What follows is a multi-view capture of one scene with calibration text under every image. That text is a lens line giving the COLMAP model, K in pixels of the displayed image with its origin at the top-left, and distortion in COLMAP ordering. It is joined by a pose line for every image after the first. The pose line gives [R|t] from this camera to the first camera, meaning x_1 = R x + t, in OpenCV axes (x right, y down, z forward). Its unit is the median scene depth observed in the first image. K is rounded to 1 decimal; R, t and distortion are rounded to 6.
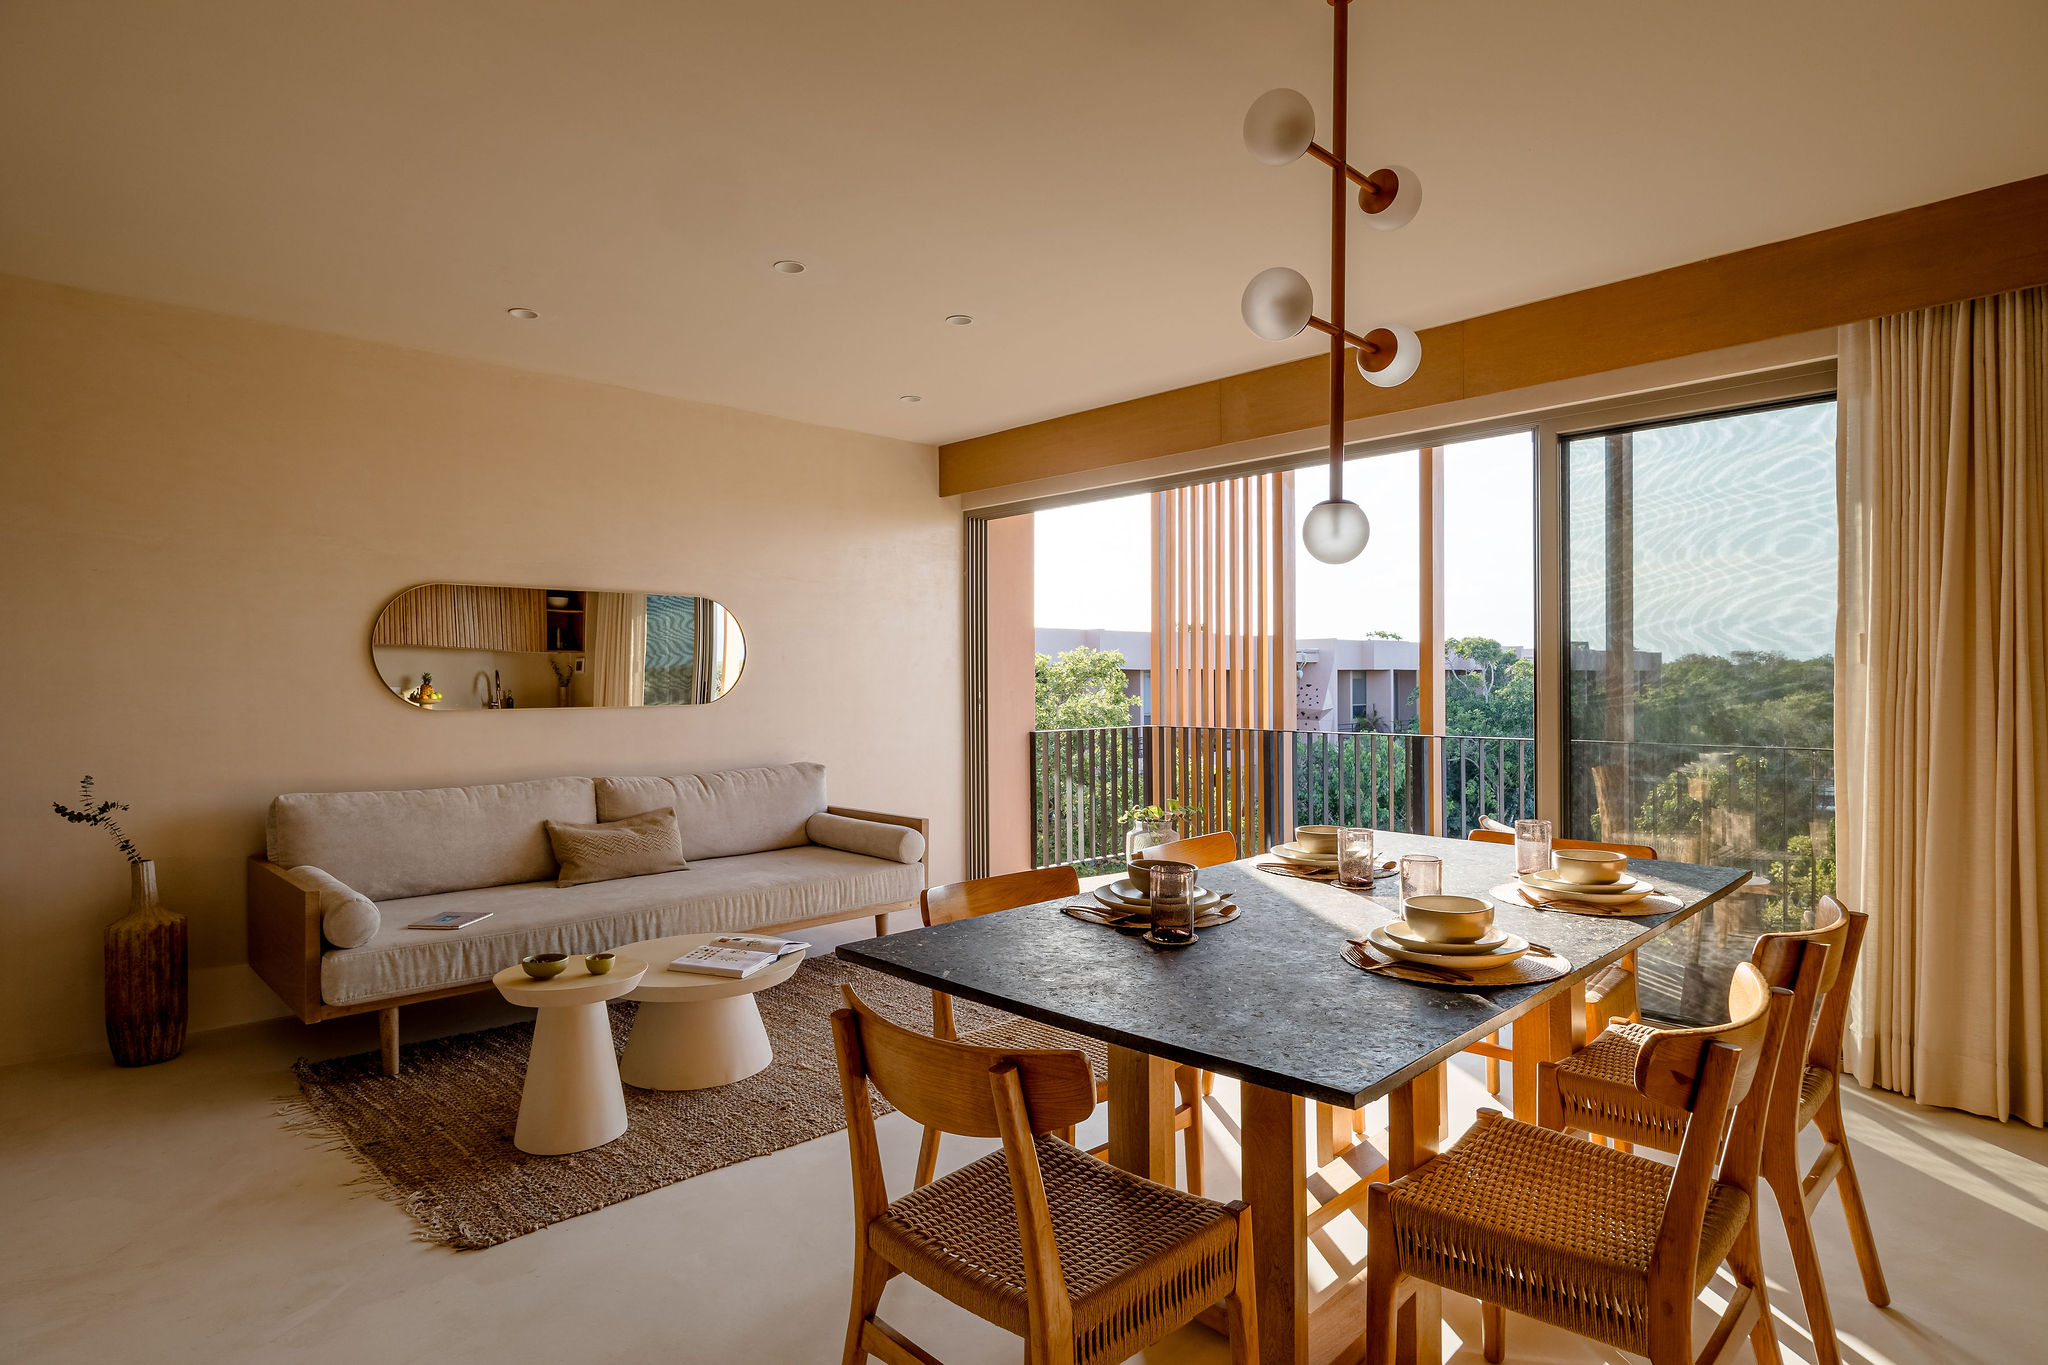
lens RADIAL K [[1082.6, 0, 1022.6], [0, 1082.6, 688.1], [0, 0, 1]] dist [-0.000676, -0.001243]
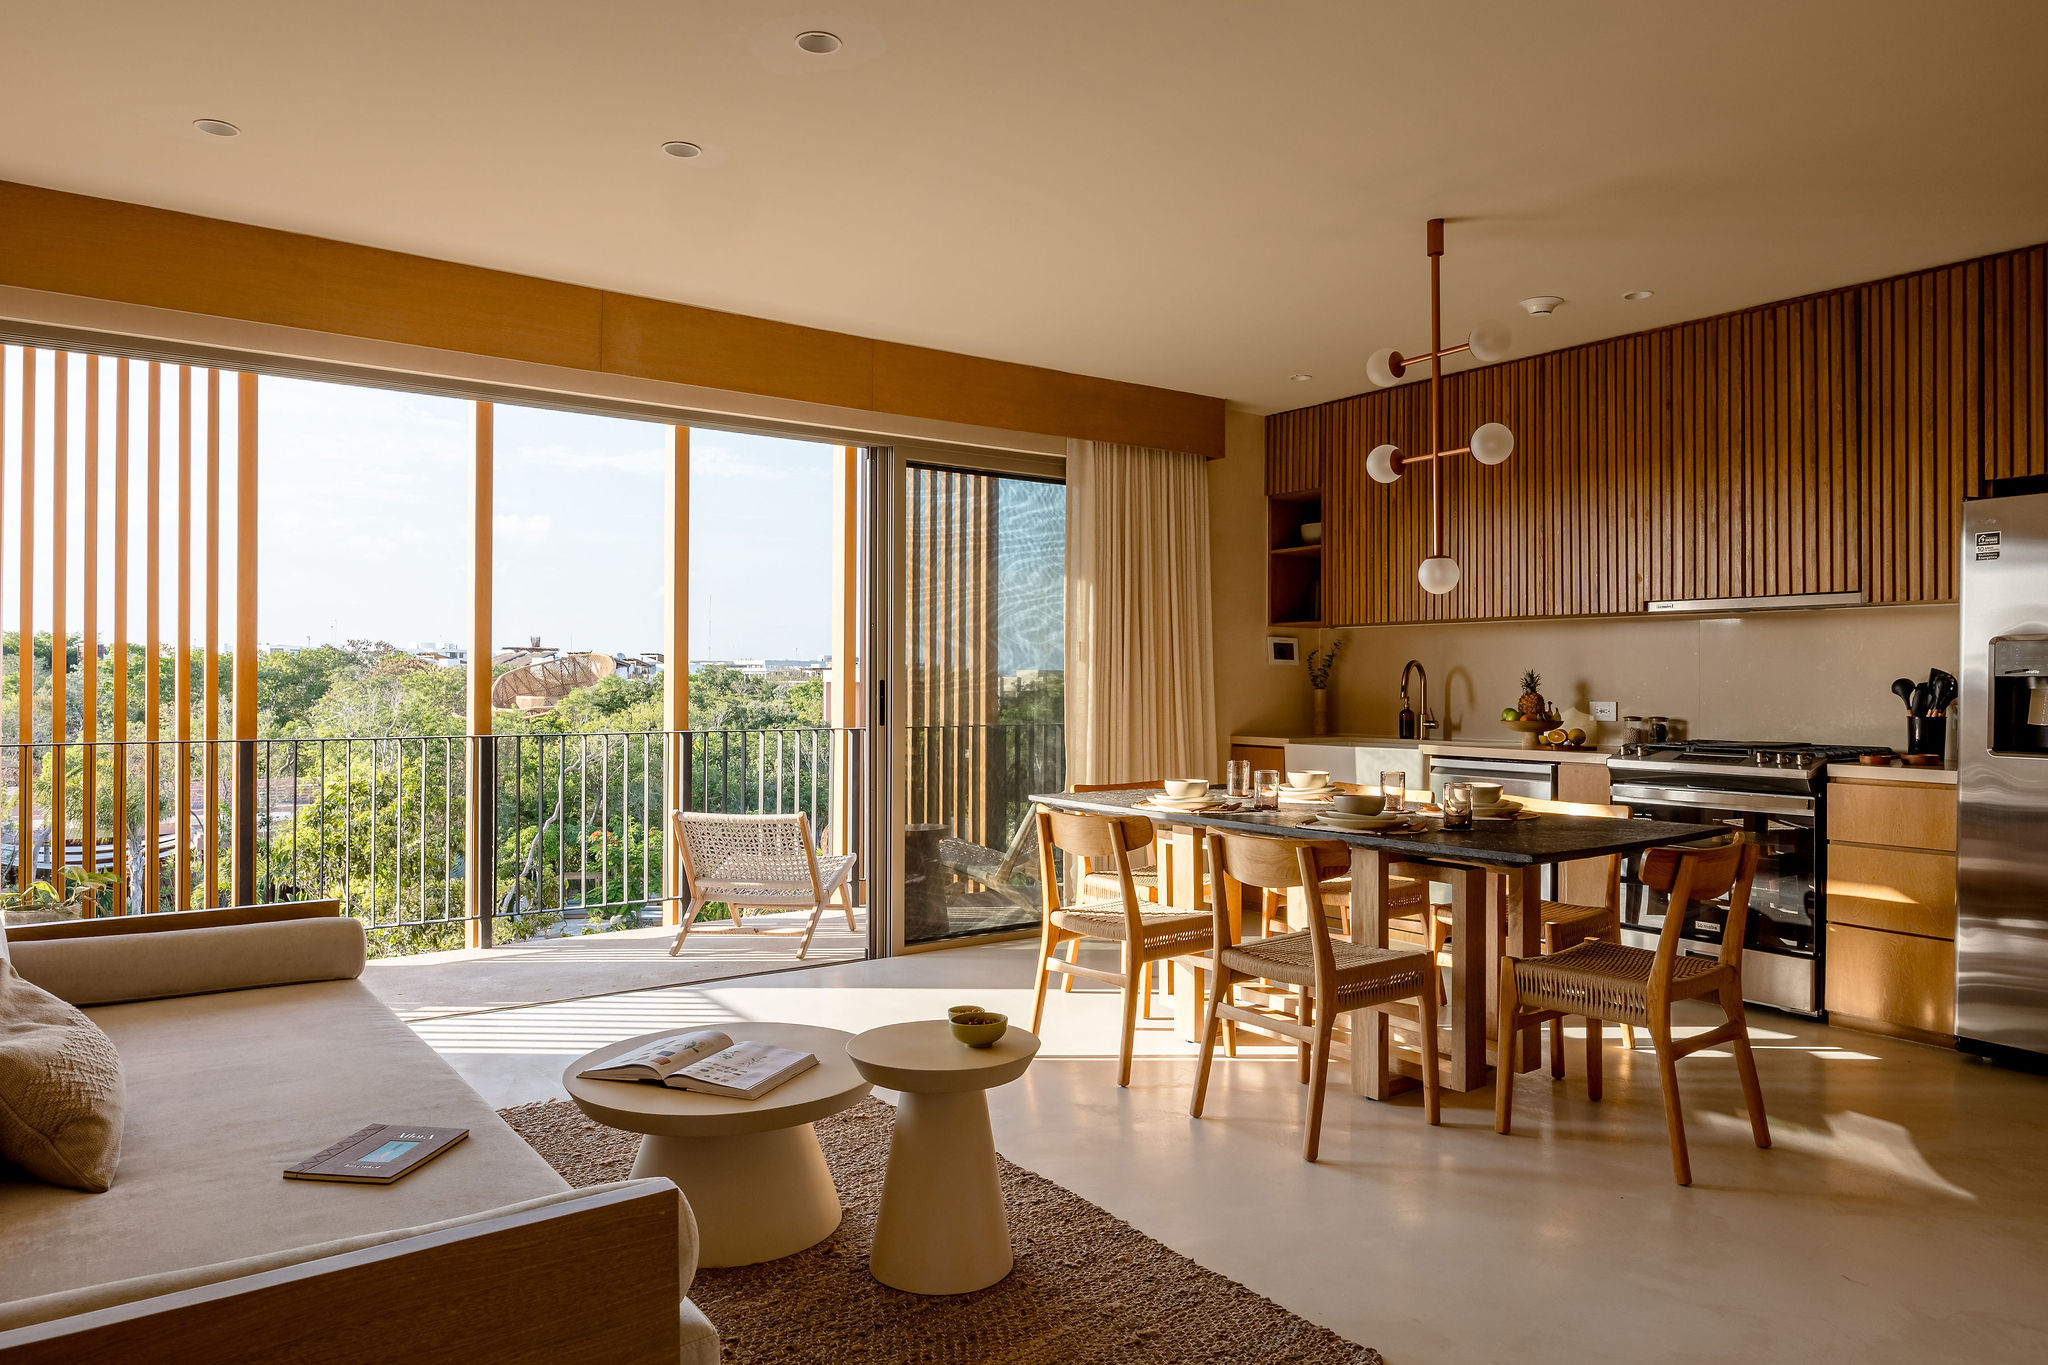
lens RADIAL K [[1316.5, 0, 1039.4], [0, 1316.5, 683.5], [0, 0, 1]] dist [0.004483, 0.001248]
pose [[0.136399, 0.005409, 0.990639, -1.165358], [0.003656, 0.999976, -0.005964, 0.021852], [-0.990647, 0.004435, 0.136376, 0.859520]]
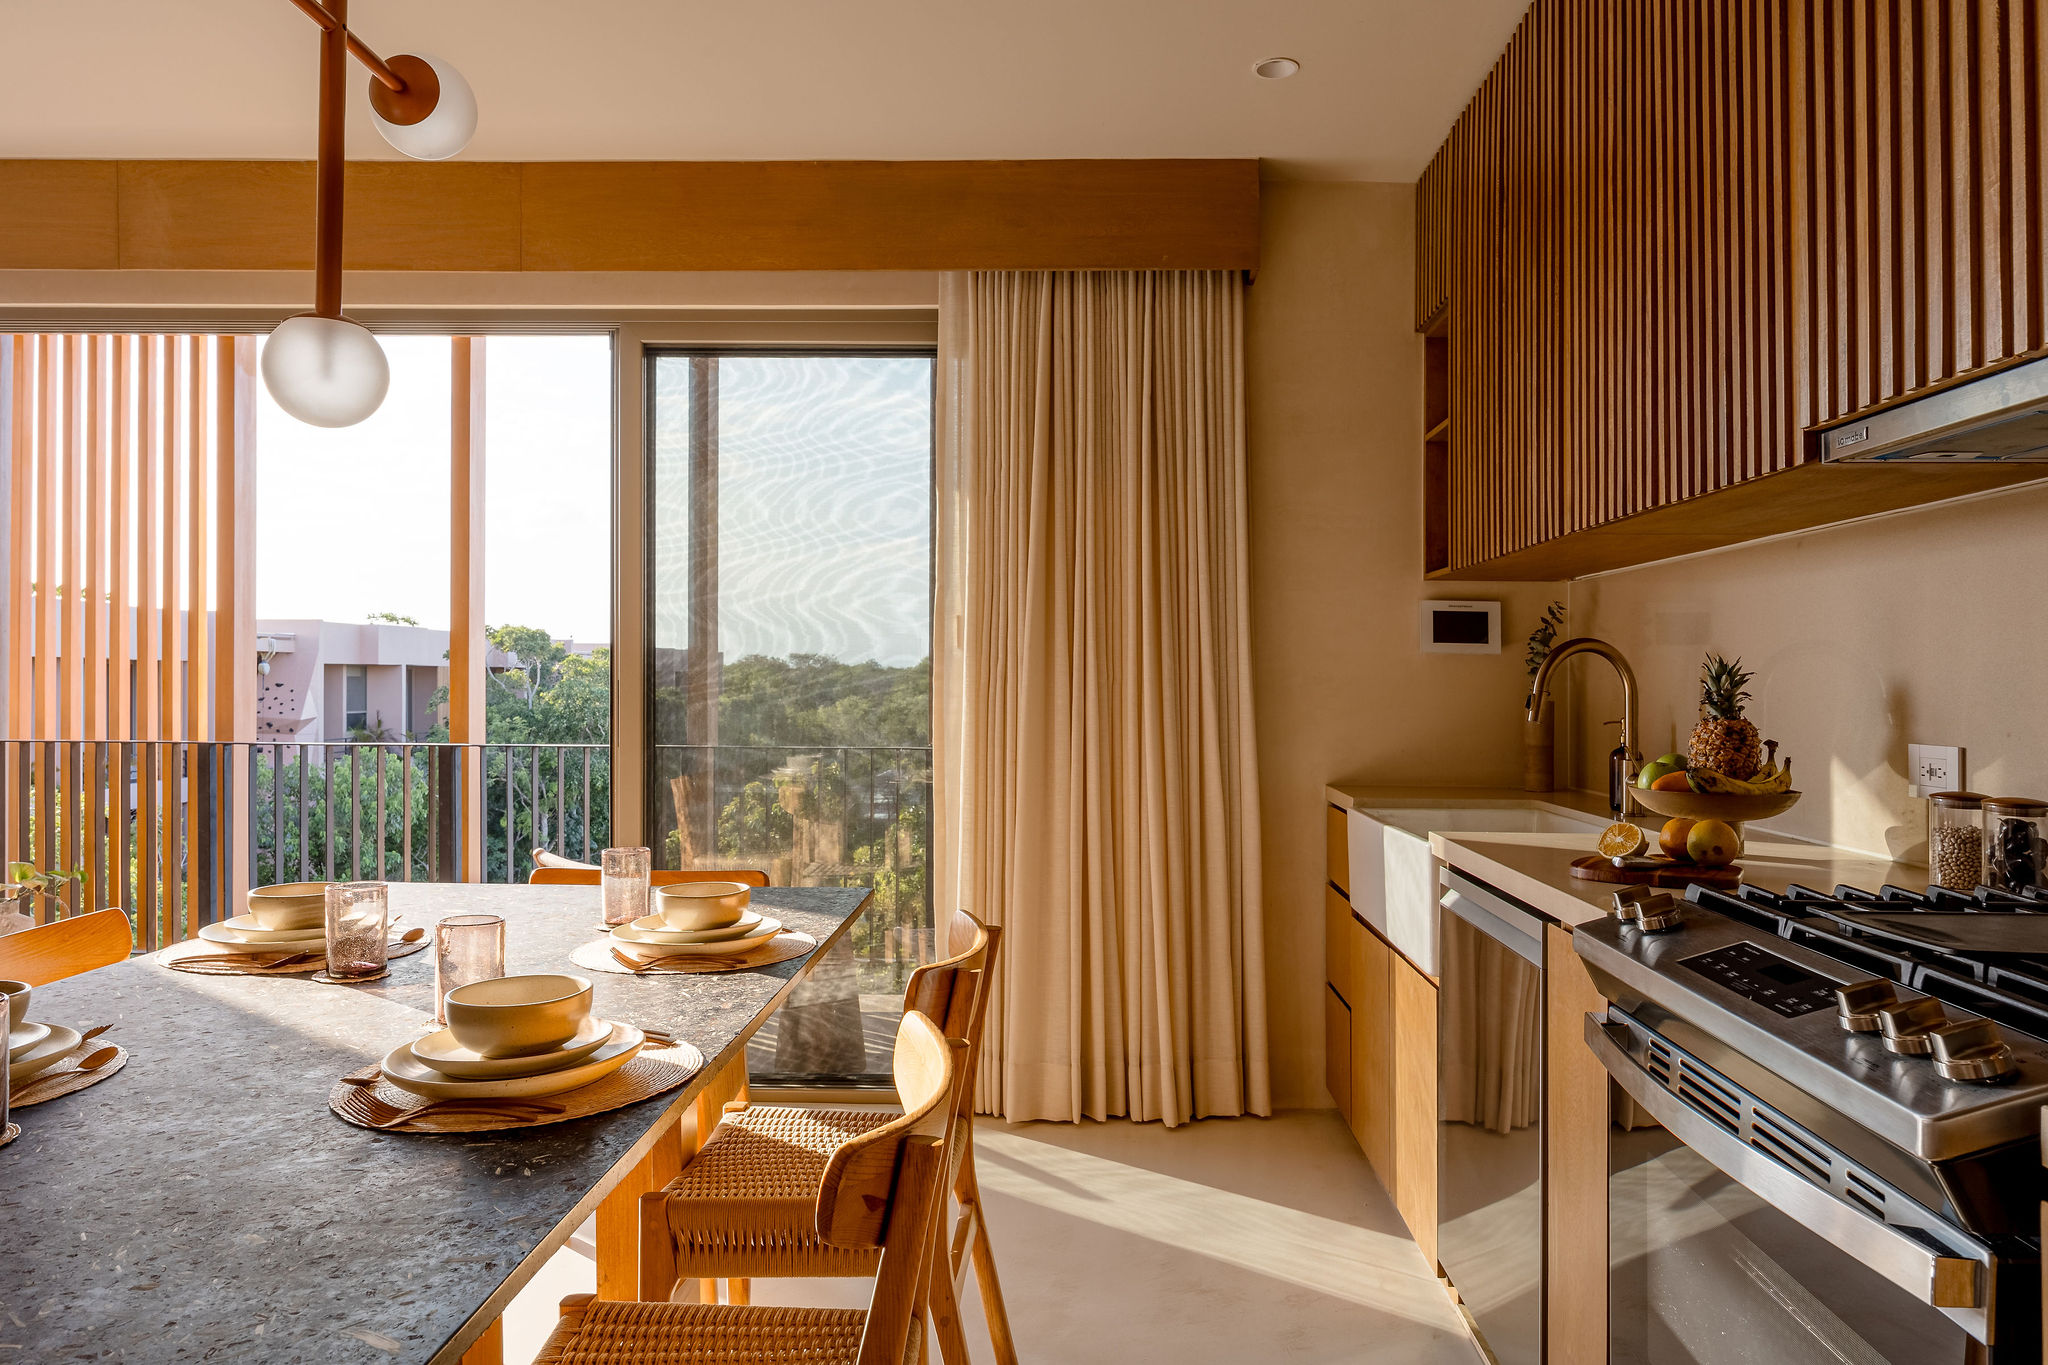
lens RADIAL K [[1361.1, 0, 1073.4], [0, 1361.1, 687.3], [0, 0, 1]] dist [-0.000207, -0.001729]
pose [[0.706210, 0.007551, 0.707962, 0.037485], [-0.005084, 0.999971, -0.005594, 0.016729], [-0.707984, 0.000351, 0.706228, 0.132699]]
